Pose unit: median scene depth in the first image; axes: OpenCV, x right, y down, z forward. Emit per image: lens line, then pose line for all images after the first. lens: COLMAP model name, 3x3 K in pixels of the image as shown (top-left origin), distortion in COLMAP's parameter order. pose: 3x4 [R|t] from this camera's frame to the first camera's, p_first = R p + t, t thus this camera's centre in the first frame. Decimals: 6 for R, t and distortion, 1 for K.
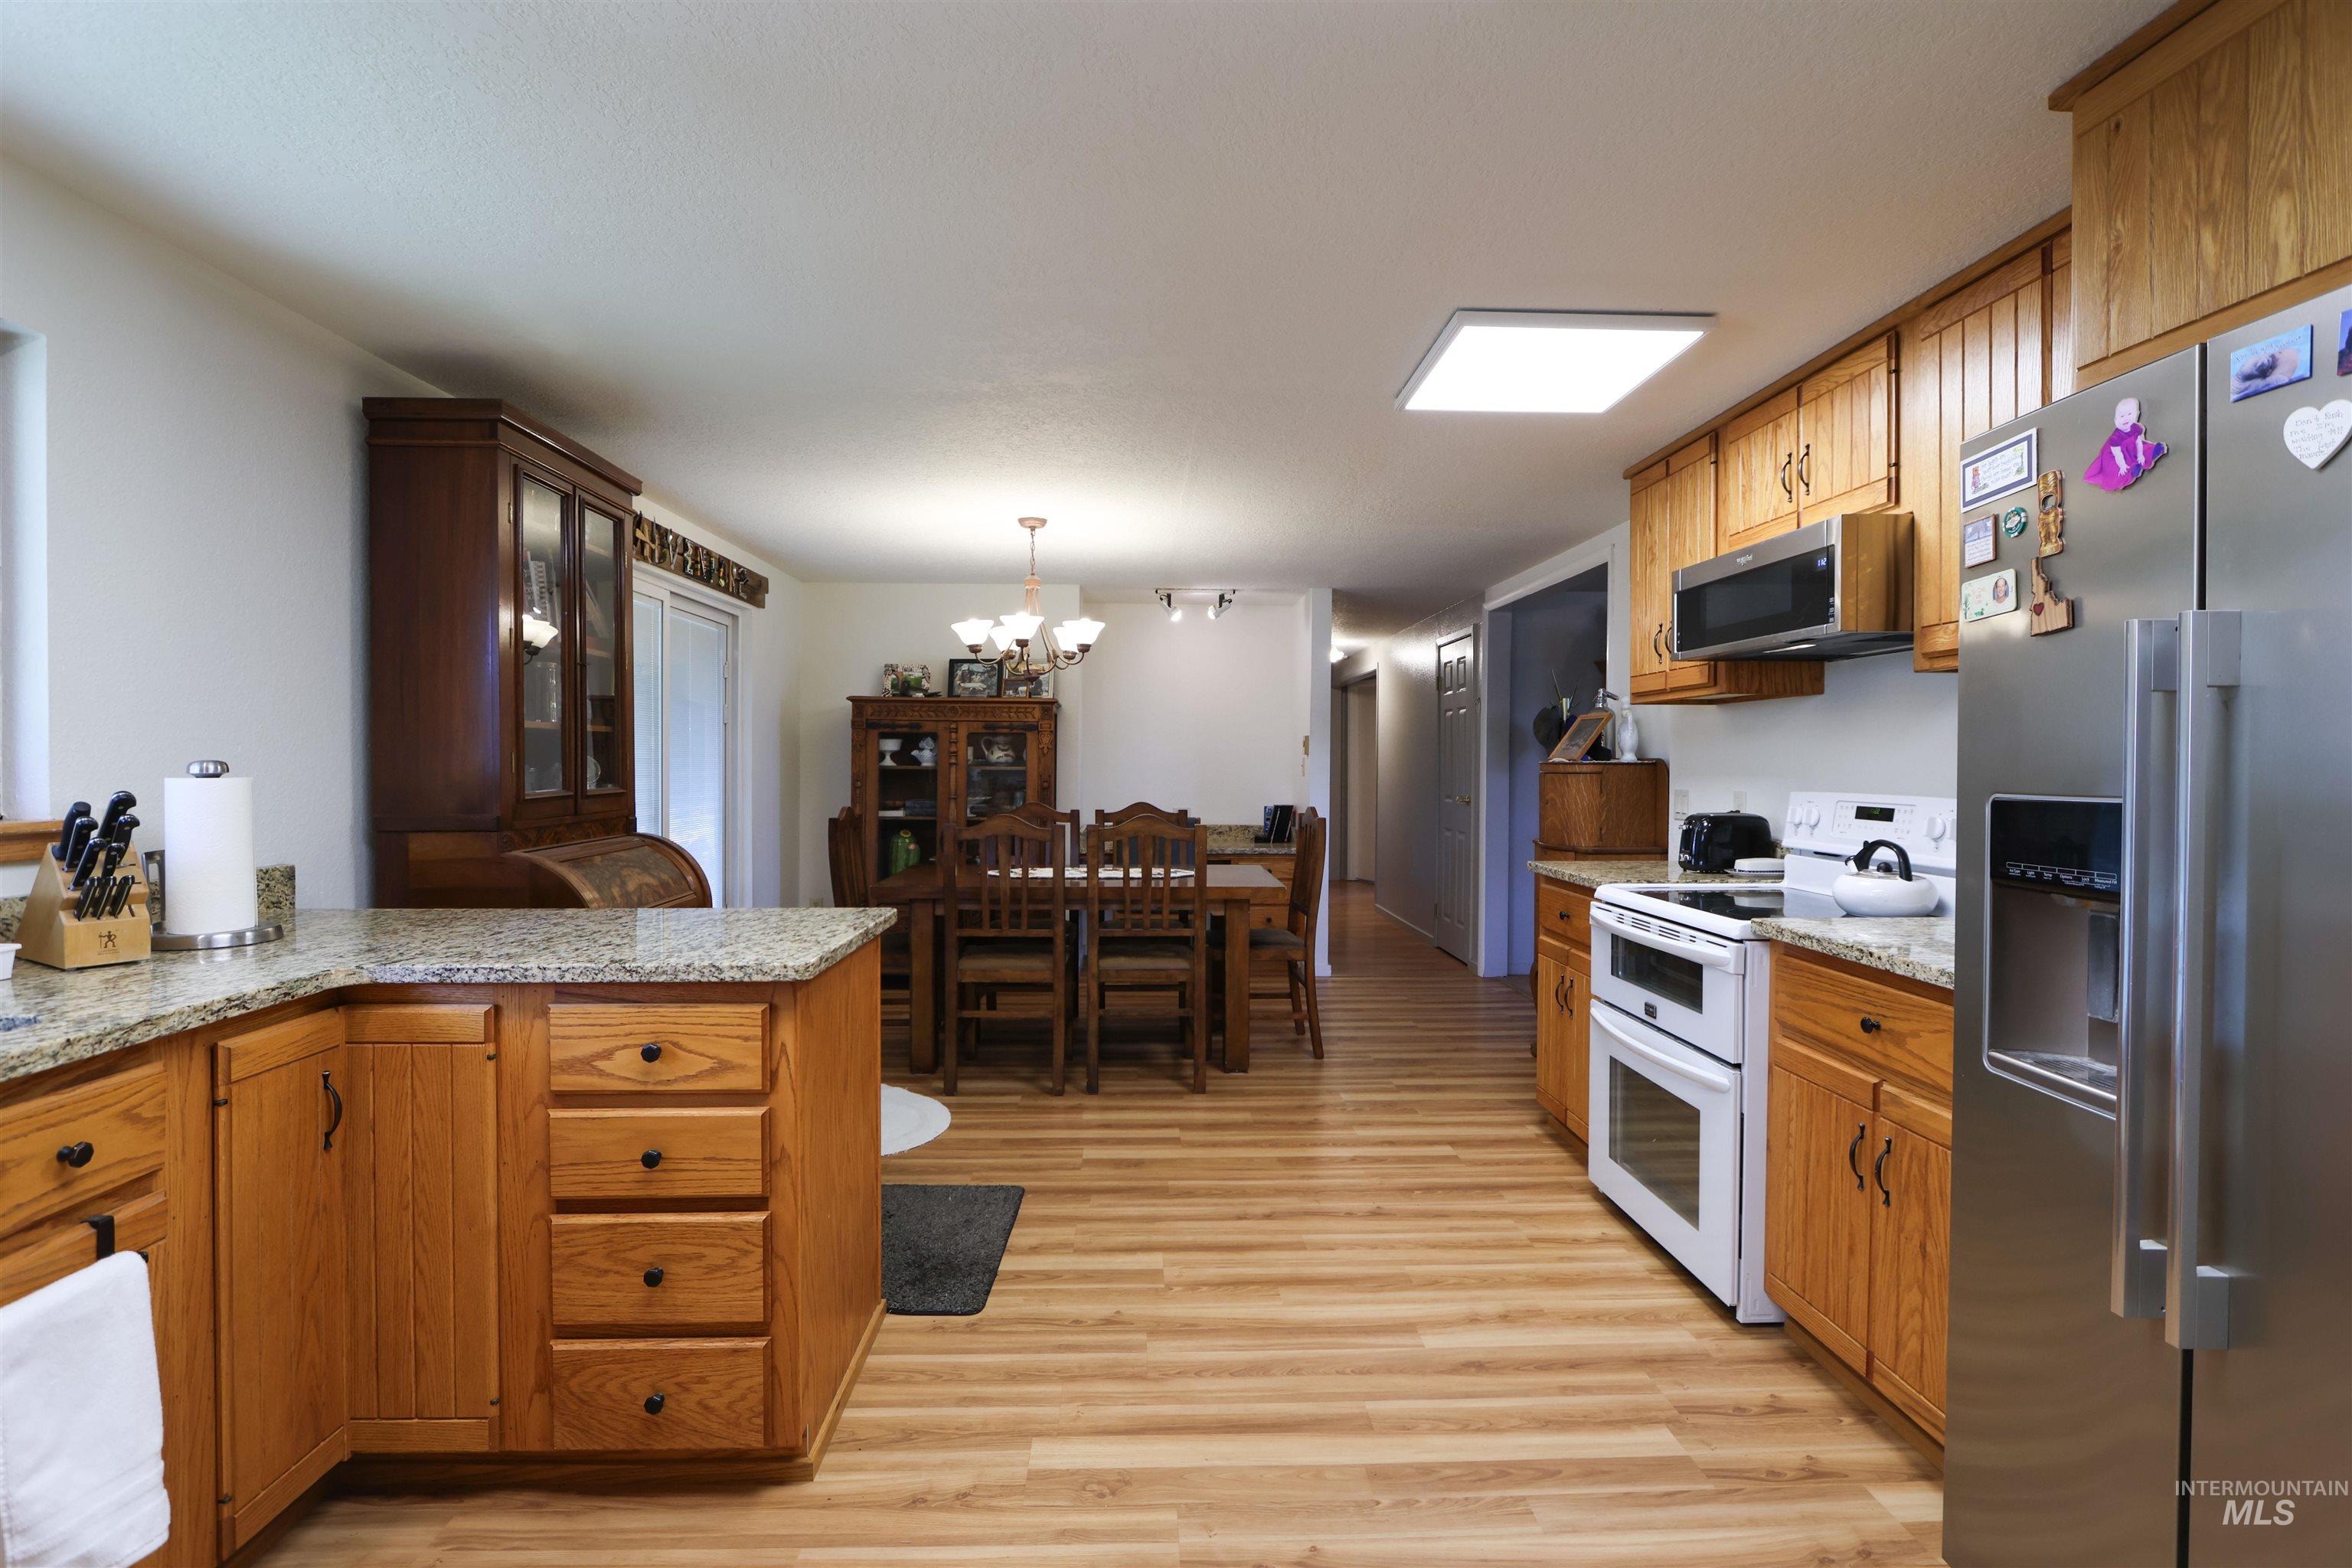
lens RADIAL K [[1082.2, 0, 1167.0], [0, 1082.2, 773.5], [0, 0, 1]] dist [-0.011221, 0.000064]
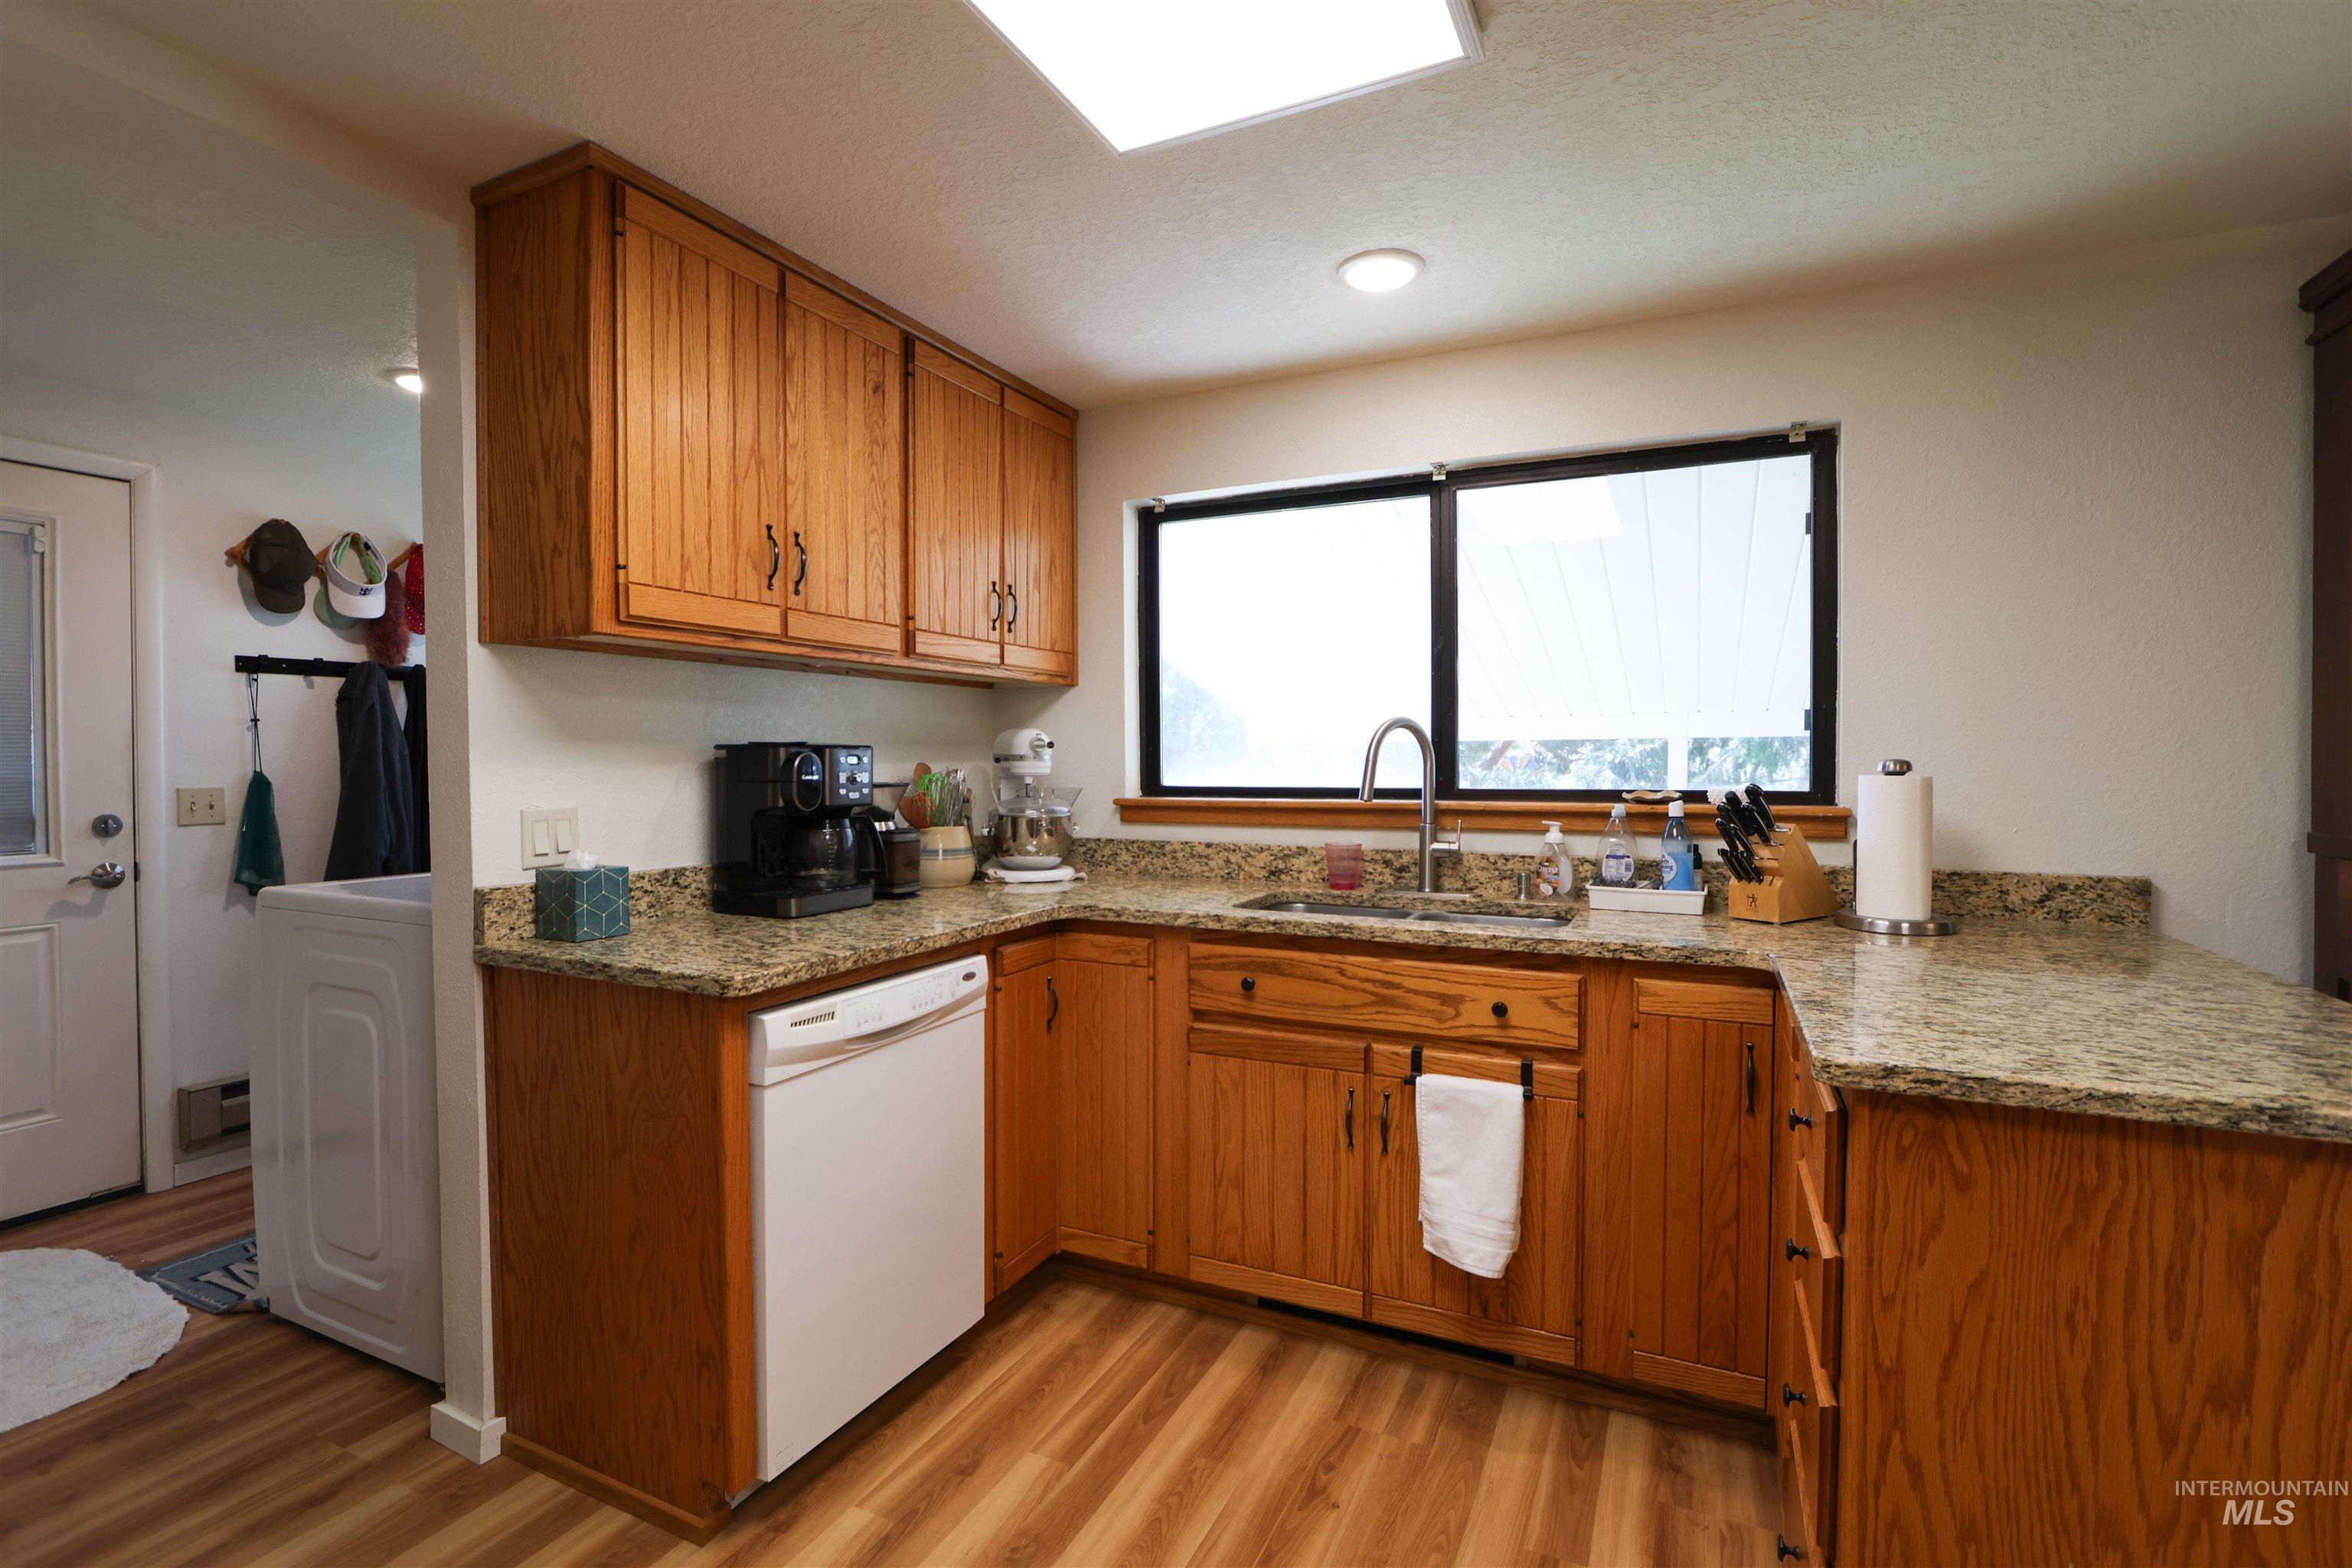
lens RADIAL K [[1082.2, 0, 1167.0], [0, 1082.2, 773.5], [0, 0, 1]] dist [-0.011221, 0.000064]
pose [[-0.467173, 0.010046, -0.884109, 0.397725], [-0.009931, 0.999813, 0.016609, -0.008406], [0.884110, 0.016539, -0.466986, 0.840833]]
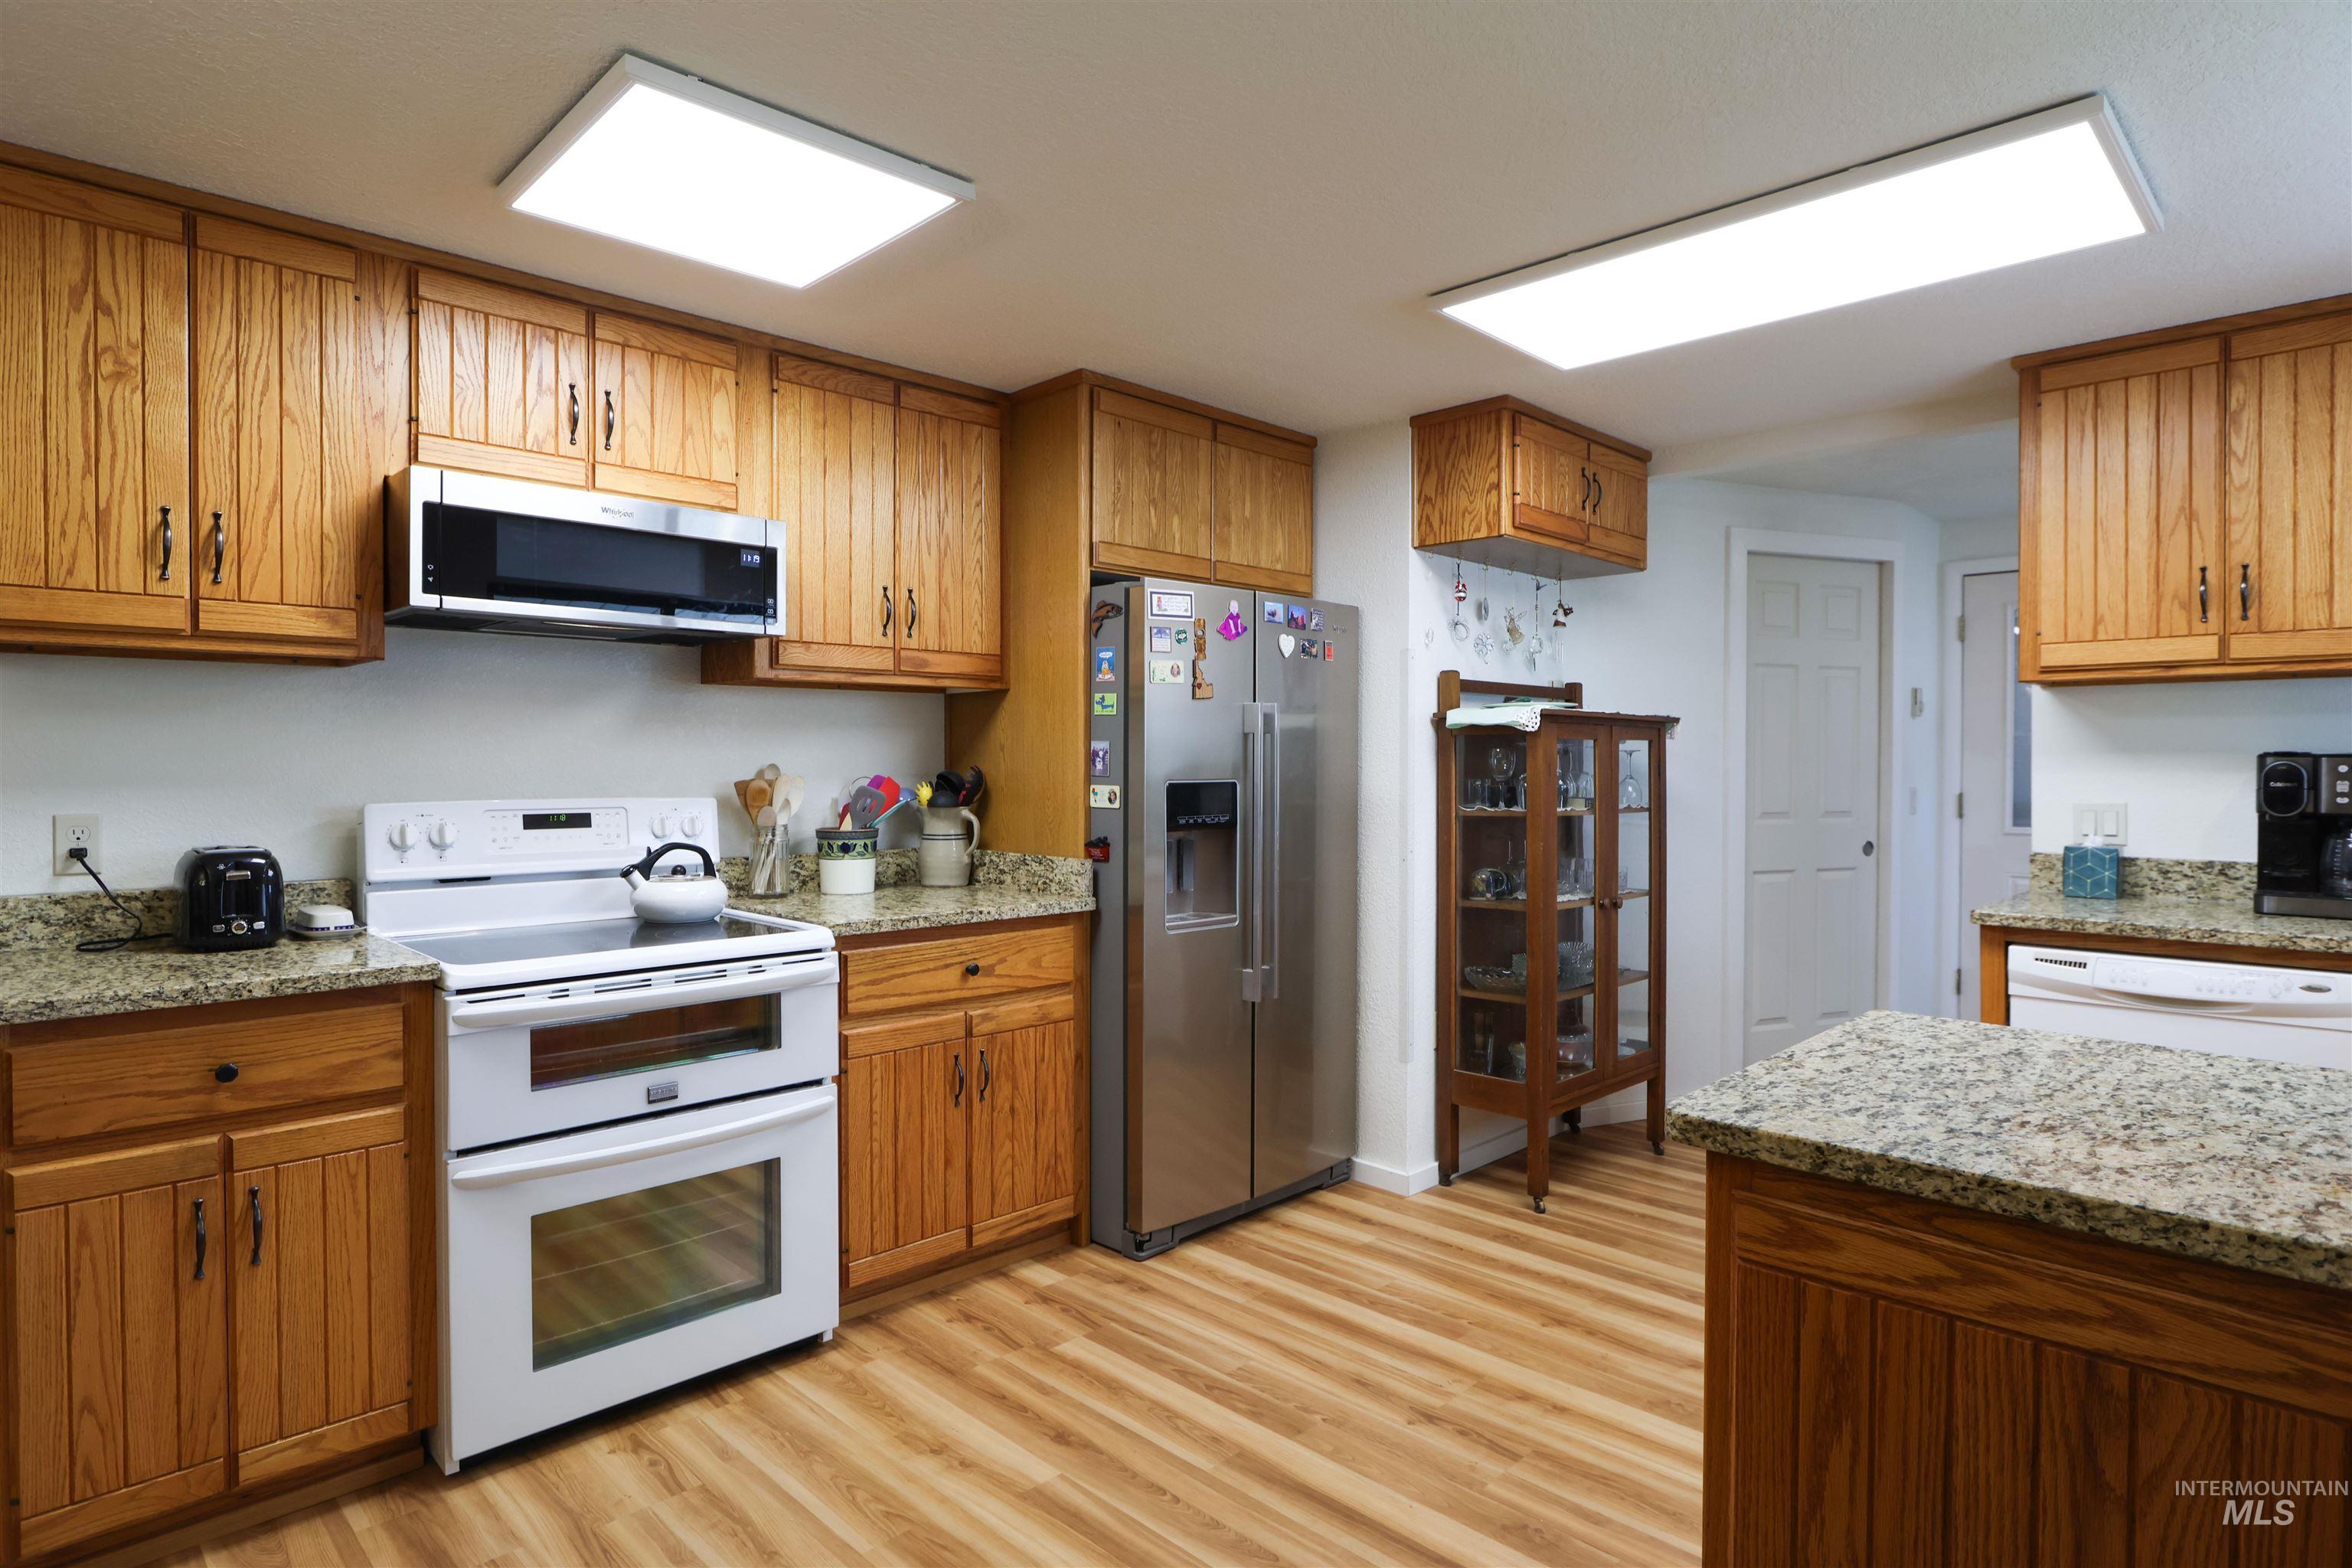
lens RADIAL K [[1253.1, 0, 1172.1], [0, 1253.1, 777.4], [0, 0, 1]] dist [-0.018869, 0.001682]
pose [[-0.680620, -0.013461, 0.732513, -0.588823], [0.004349, 0.999739, 0.022413, -0.026091], [-0.732624, 0.018441, -0.680384, 1.817239]]
